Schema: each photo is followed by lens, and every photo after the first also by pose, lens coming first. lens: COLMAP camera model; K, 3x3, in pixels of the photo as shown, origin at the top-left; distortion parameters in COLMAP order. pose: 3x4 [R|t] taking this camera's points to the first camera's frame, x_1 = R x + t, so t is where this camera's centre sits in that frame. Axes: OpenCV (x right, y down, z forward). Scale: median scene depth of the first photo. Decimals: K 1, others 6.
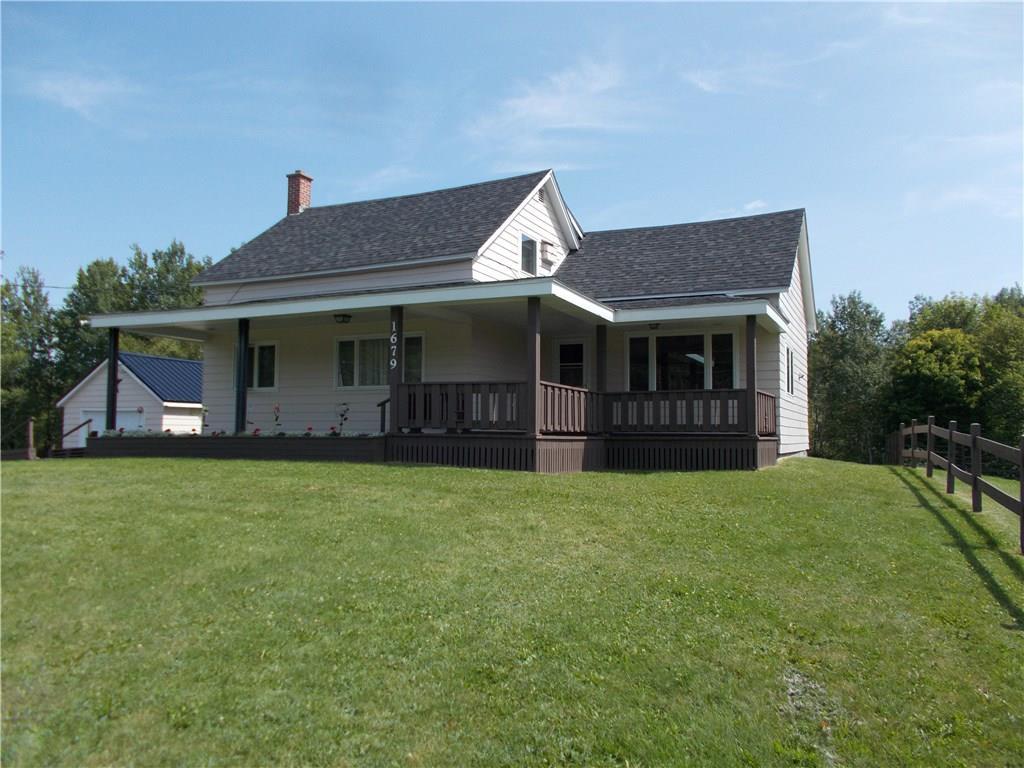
lens RADIAL K [[793.0, 0, 518.2], [0, 793.0, 385.7], [0, 0, 1]] dist [0.009541, -0.005505]
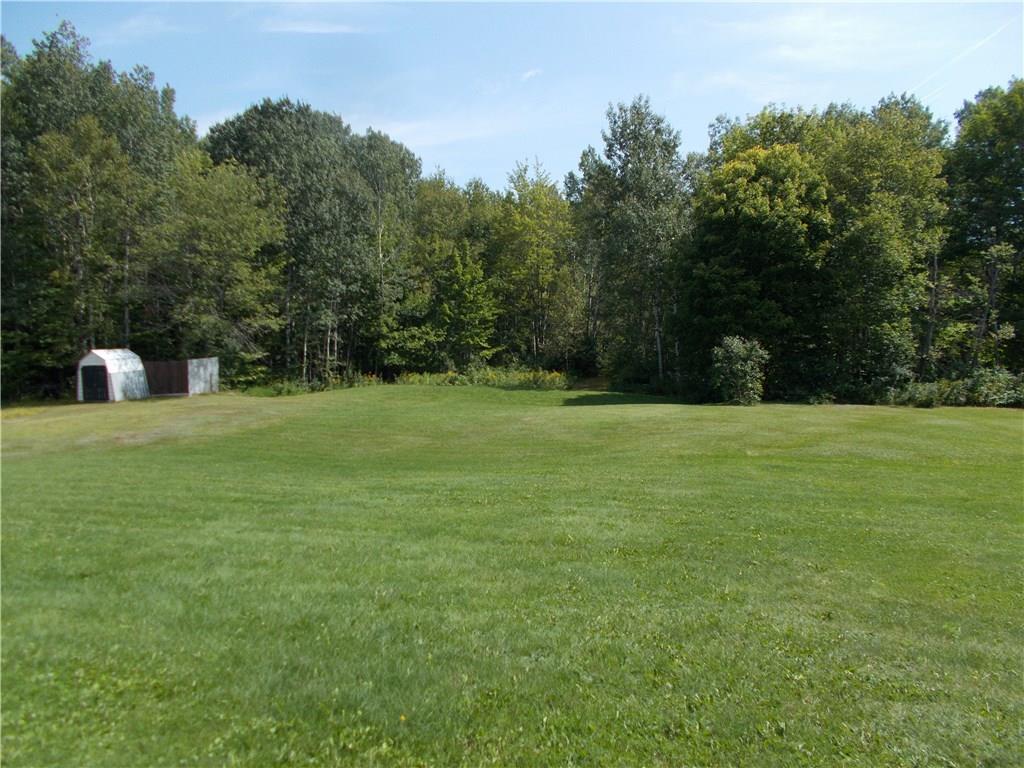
lens RADIAL K [[793.0, 0, 510.7], [0, 793.0, 379.1], [0, 0, 1]] dist [0.009541, -0.005505]
pose [[0.967836, -0.048868, 0.246791, 0.176920], [0.012349, 0.988999, 0.147406, 0.018342], [-0.251280, -0.139617, 0.957792, 0.442587]]
